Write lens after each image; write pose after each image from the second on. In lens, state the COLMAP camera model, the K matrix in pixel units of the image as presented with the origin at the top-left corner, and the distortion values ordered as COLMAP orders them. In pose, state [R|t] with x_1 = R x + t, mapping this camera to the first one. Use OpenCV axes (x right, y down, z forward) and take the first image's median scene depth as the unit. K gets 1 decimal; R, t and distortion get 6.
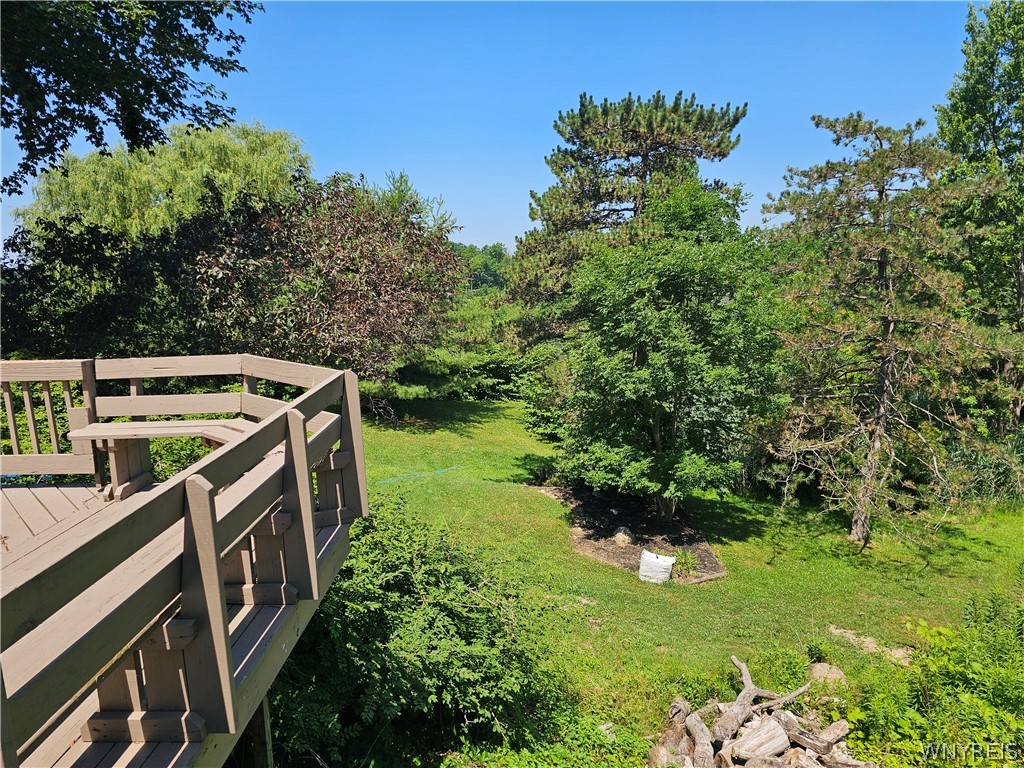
lens RADIAL K [[699.0, 0, 511.8], [0, 699.0, 390.4], [0, 0, 1]] dist [0.002304, 0.001035]
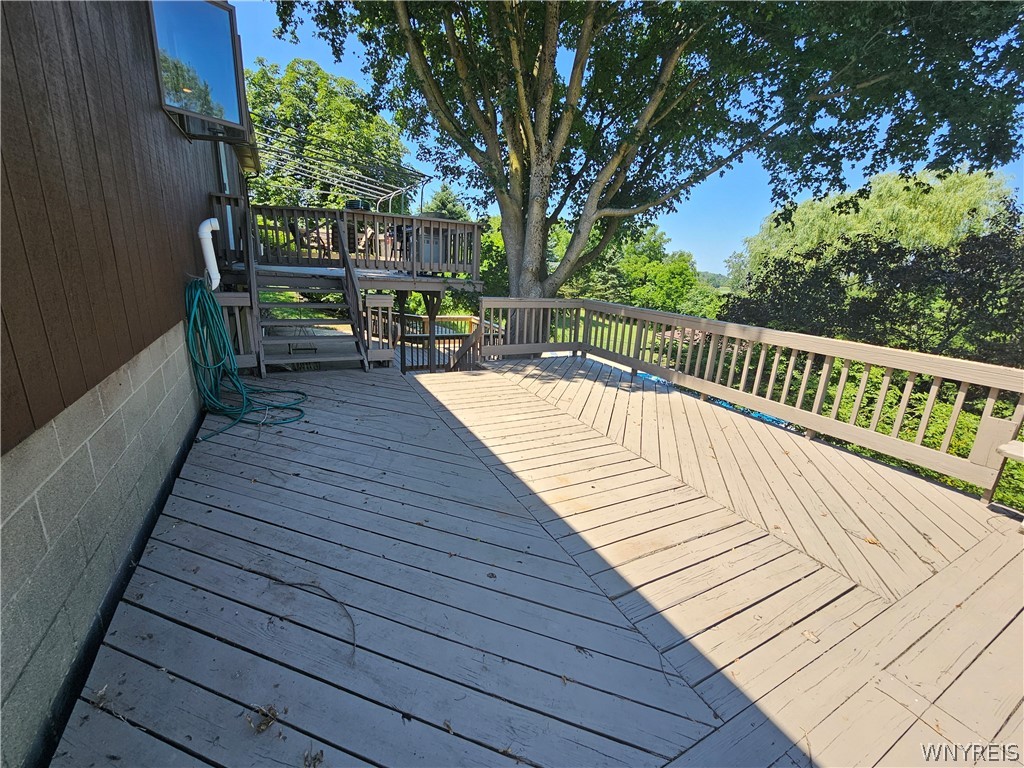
lens RADIAL K [[416.8, 0, 509.7], [0, 416.8, 379.9], [0, 0, 1]] dist [-0.000029, -0.000040]
pose [[0.488257, 0.281535, -0.826041, -0.367467], [-0.224817, 0.955165, 0.192659, 0.011354], [0.843245, 0.091641, 0.529660, 0.106519]]
